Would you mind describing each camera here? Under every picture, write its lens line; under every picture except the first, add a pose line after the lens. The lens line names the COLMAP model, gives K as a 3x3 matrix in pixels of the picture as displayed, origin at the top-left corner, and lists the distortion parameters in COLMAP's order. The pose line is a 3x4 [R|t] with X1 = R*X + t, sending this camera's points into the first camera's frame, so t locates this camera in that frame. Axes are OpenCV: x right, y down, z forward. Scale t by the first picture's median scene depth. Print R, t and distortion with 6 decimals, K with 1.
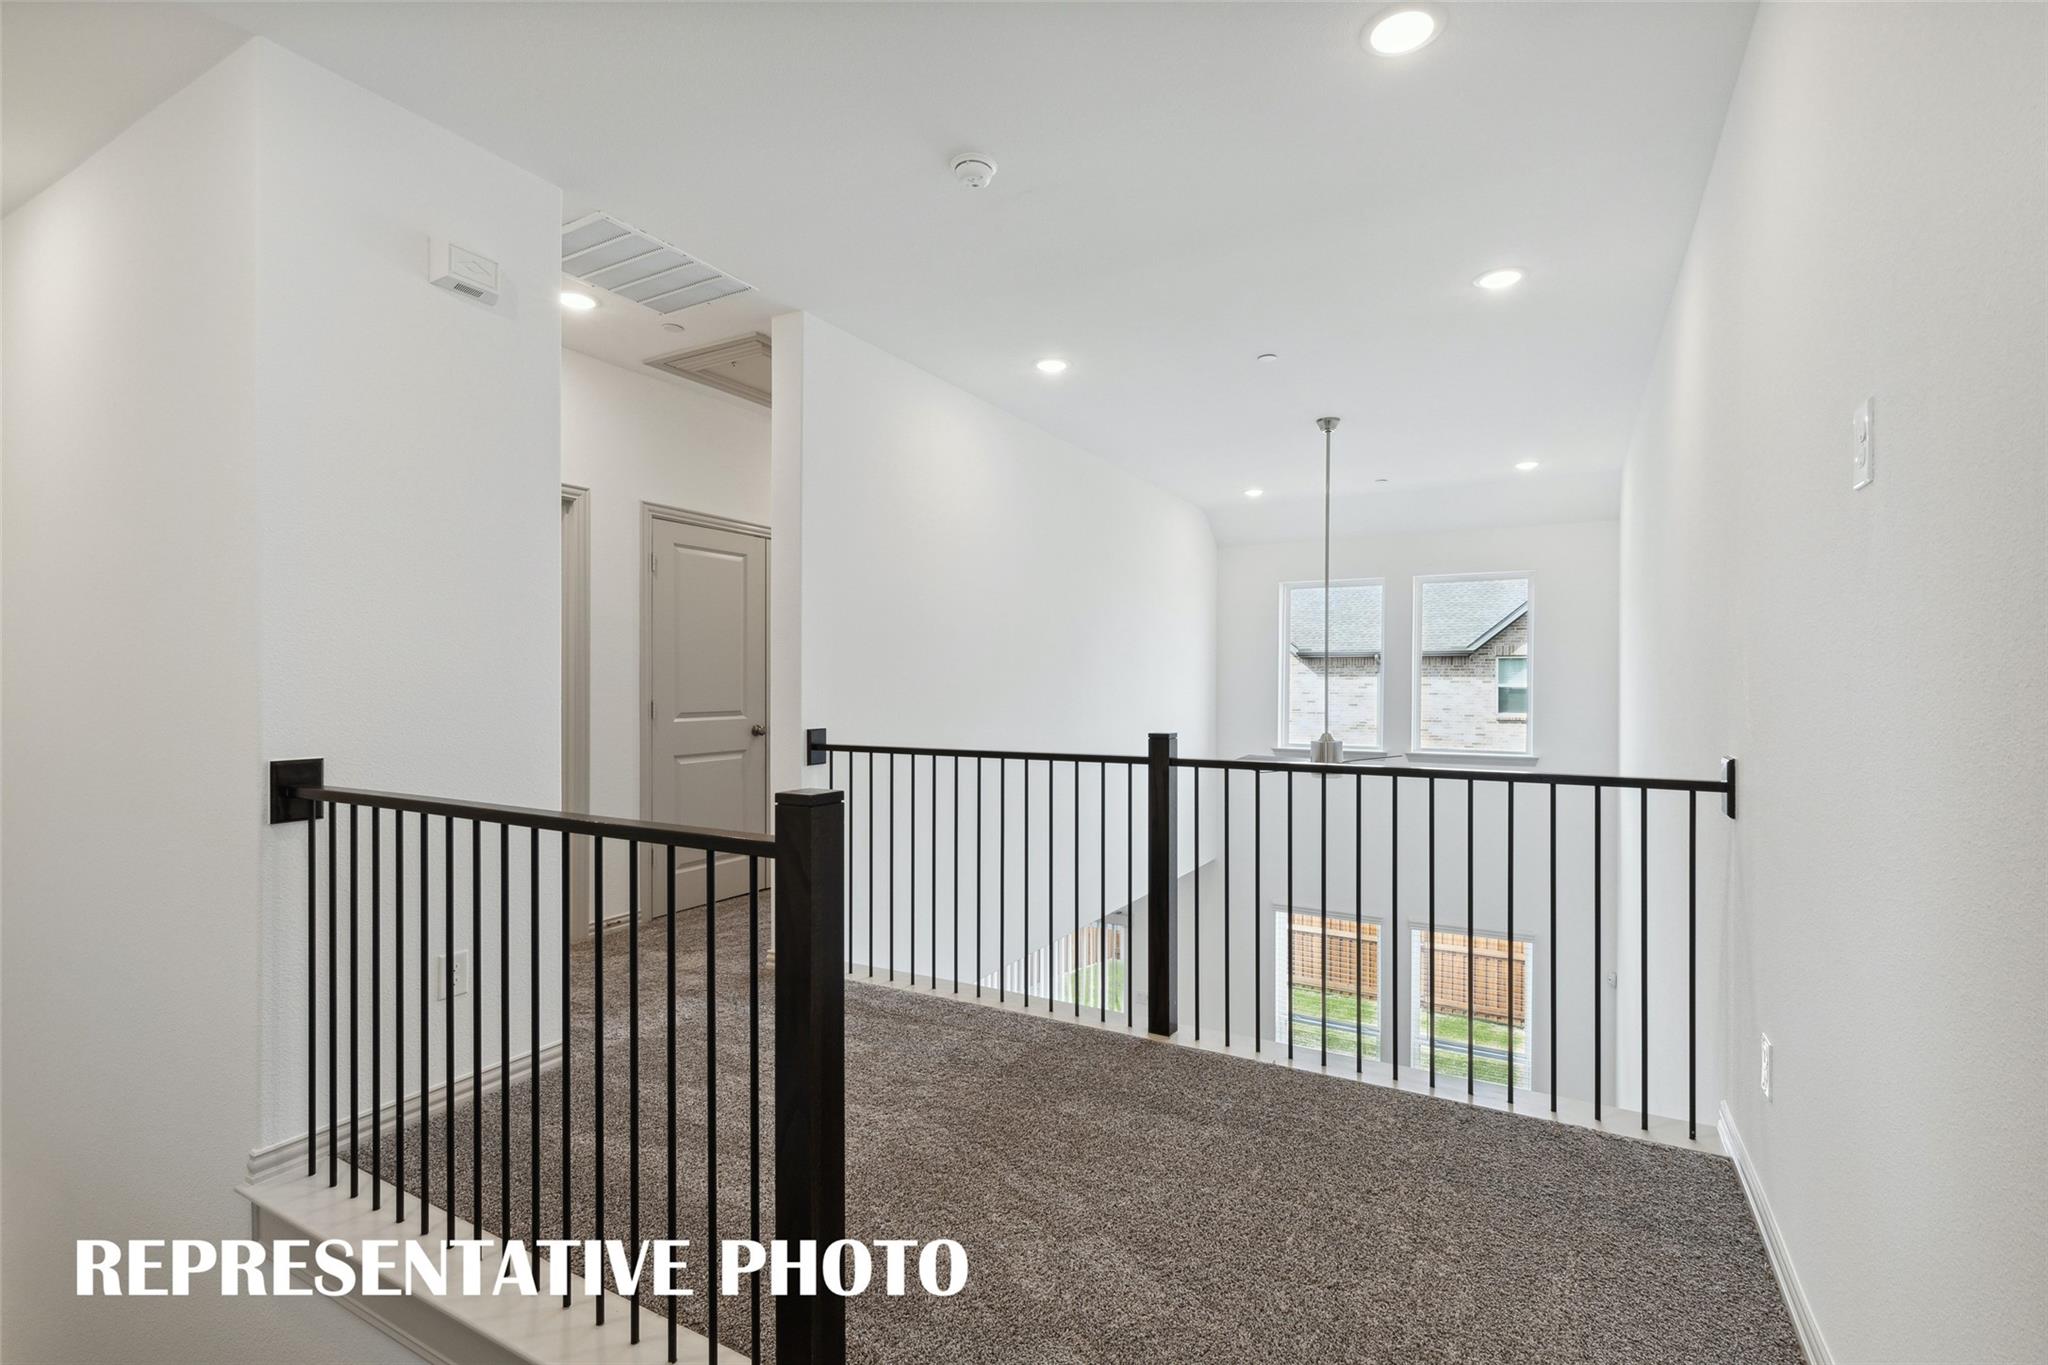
lens RADIAL K [[937.6, 0, 1020.3], [0, 937.6, 682.0], [0, 0, 1]] dist [0.012621, -0.000042]
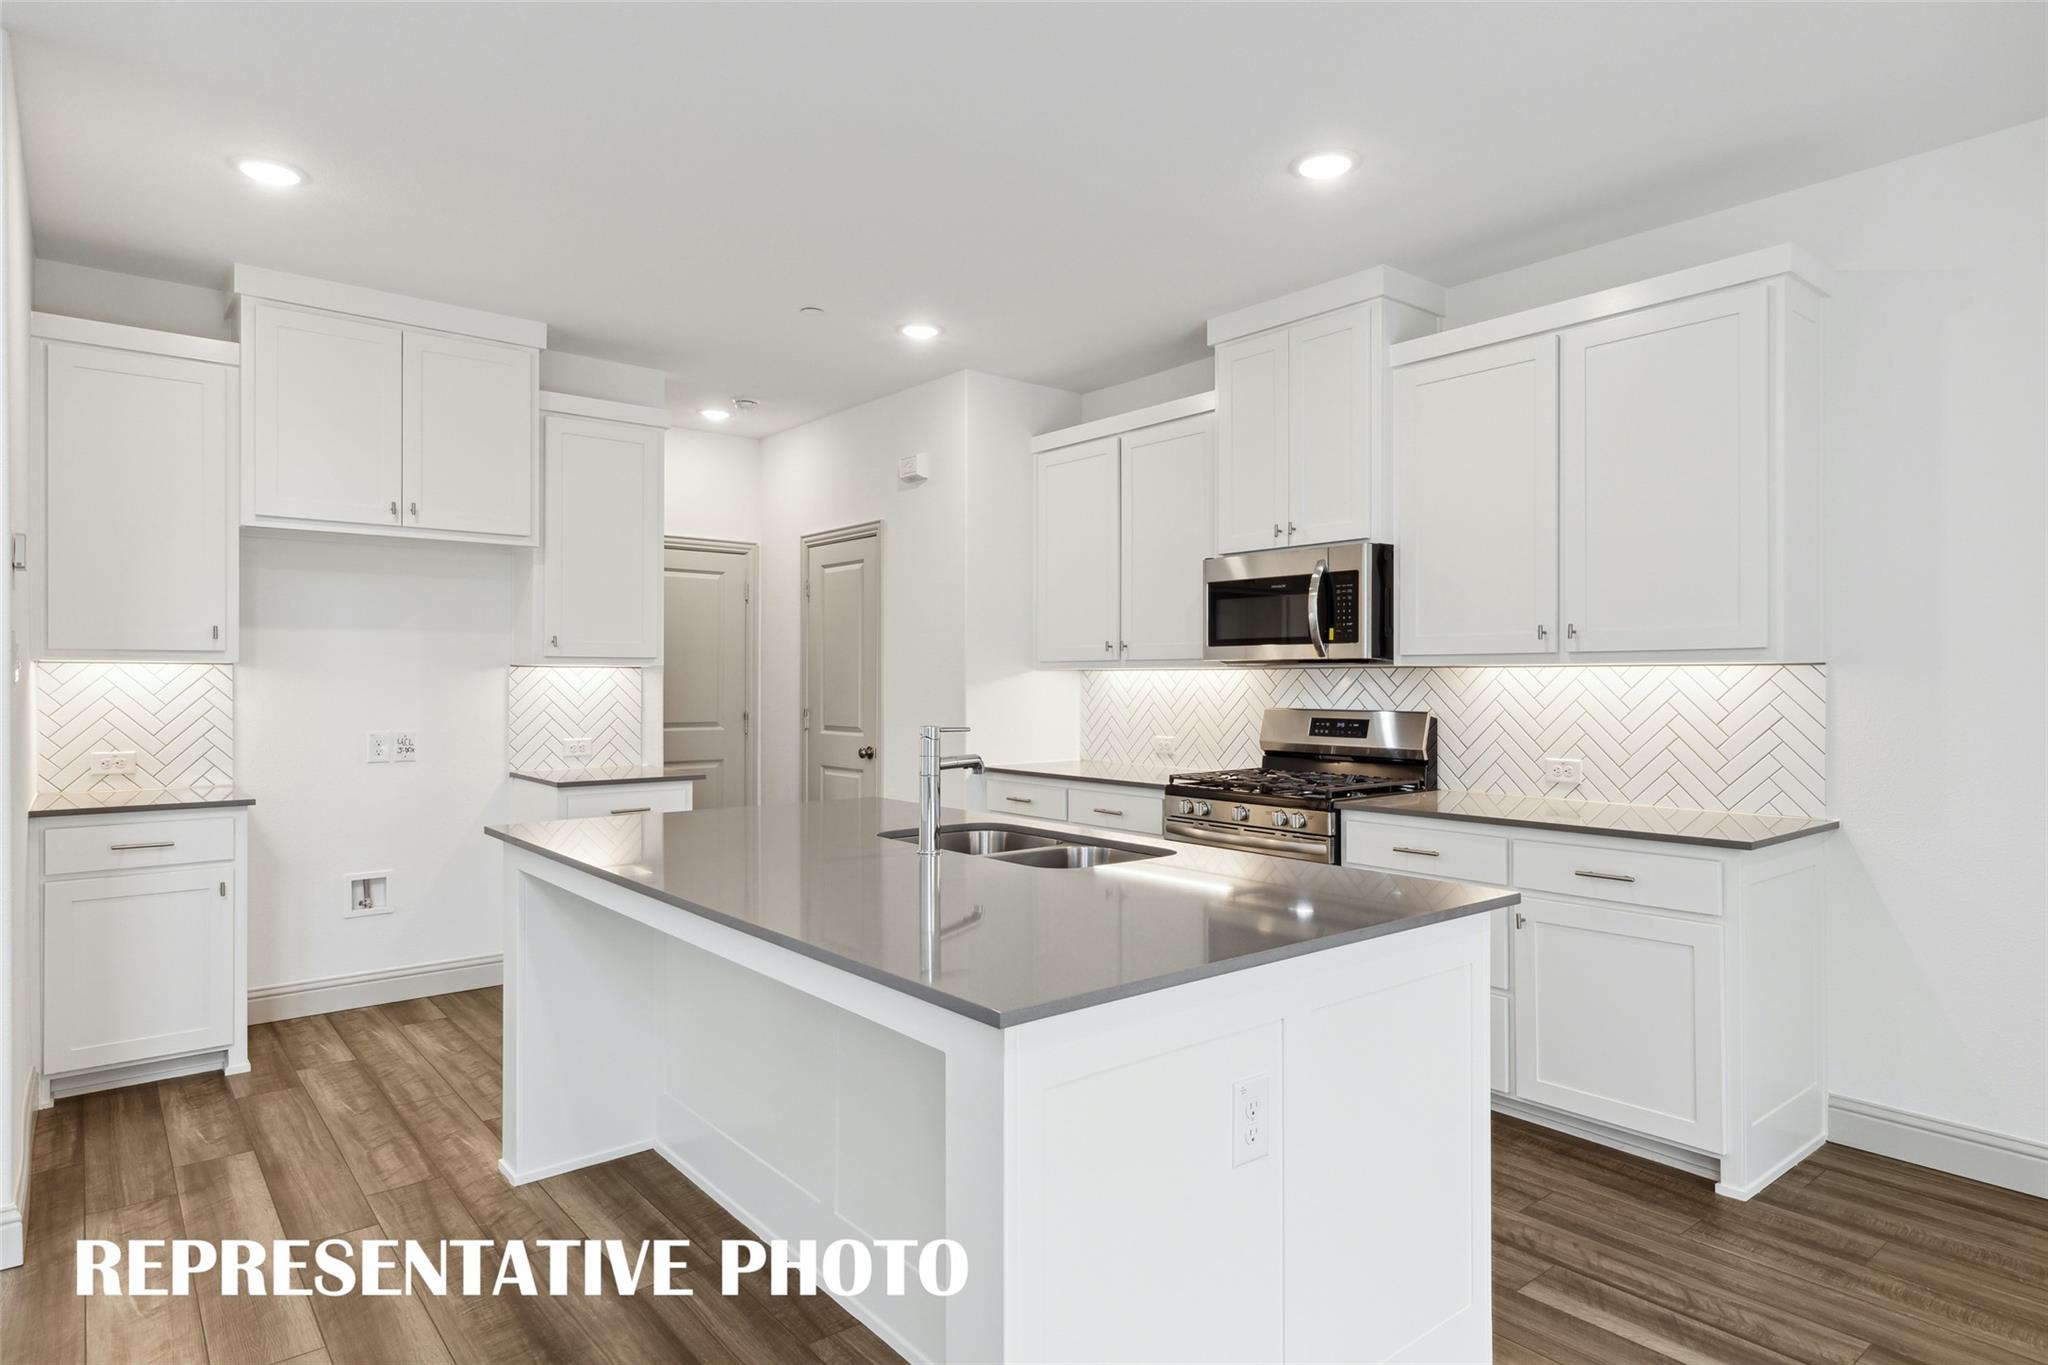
lens RADIAL K [[1145.3, 0, 1024.0], [0, 1145.3, 682.5], [0, 0, 1]] dist [0.000272, -0.000499]
pose [[-0.365450, 0.001584, -0.930830, 0.697382], [-0.004849, 0.999982, 0.003606, -0.020567], [0.930818, 0.005831, -0.365436, 1.565489]]
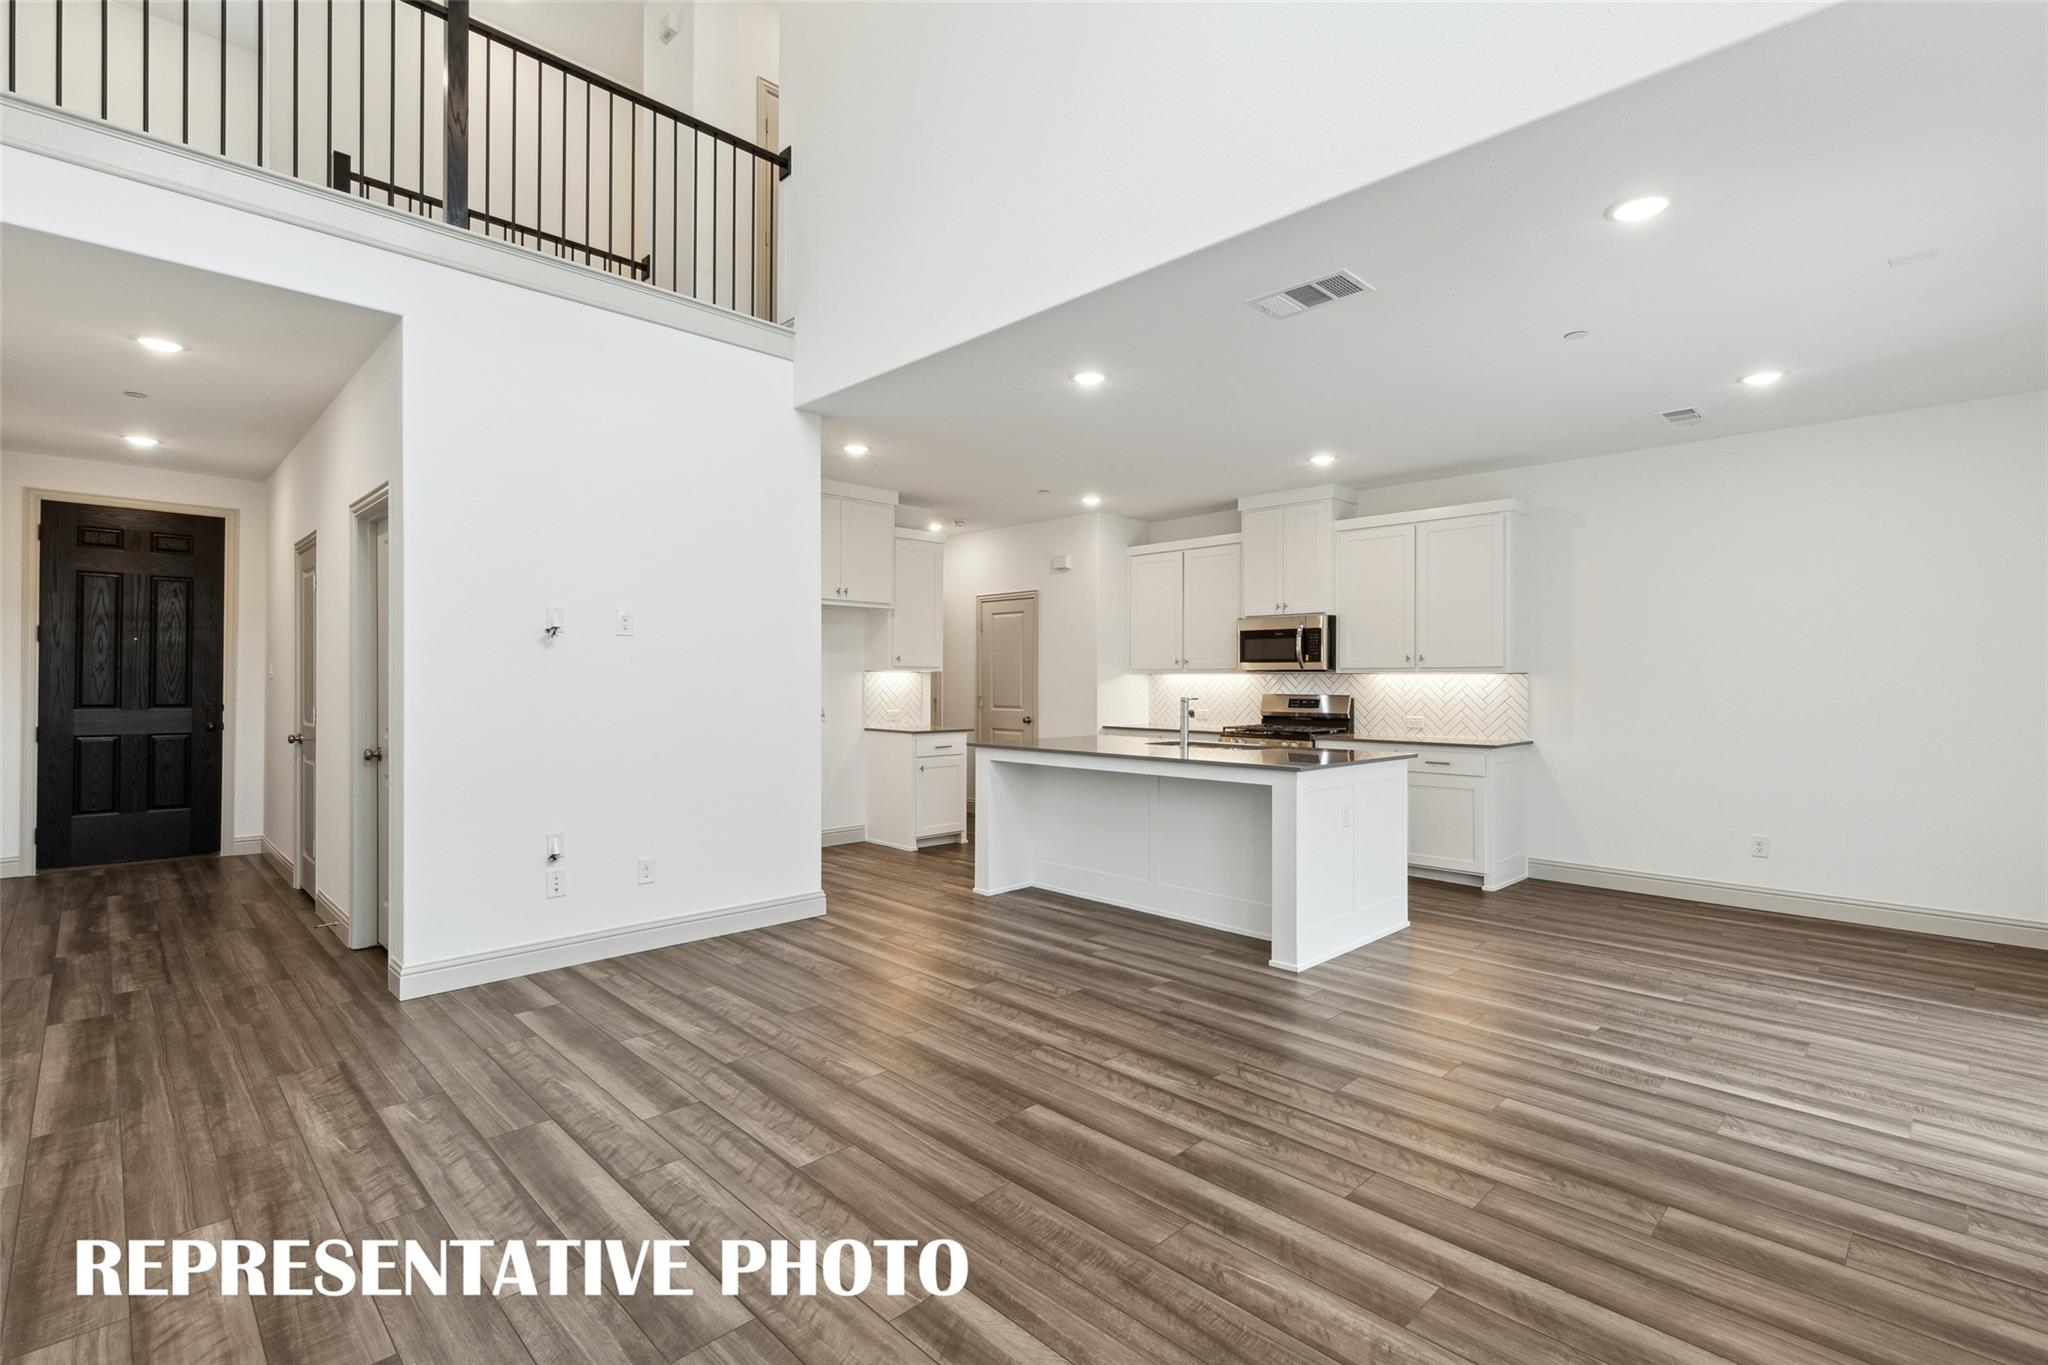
lens RADIAL K [[937.6, 0, 1020.3], [0, 937.6, 682.0], [0, 0, 1]] dist [0.012621, -0.000042]
pose [[-0.286825, 0.000599, -0.957983, 1.279392], [-0.007711, 0.999966, 0.002934, -0.018015], [0.957952, 0.008228, -0.286810, 1.470492]]
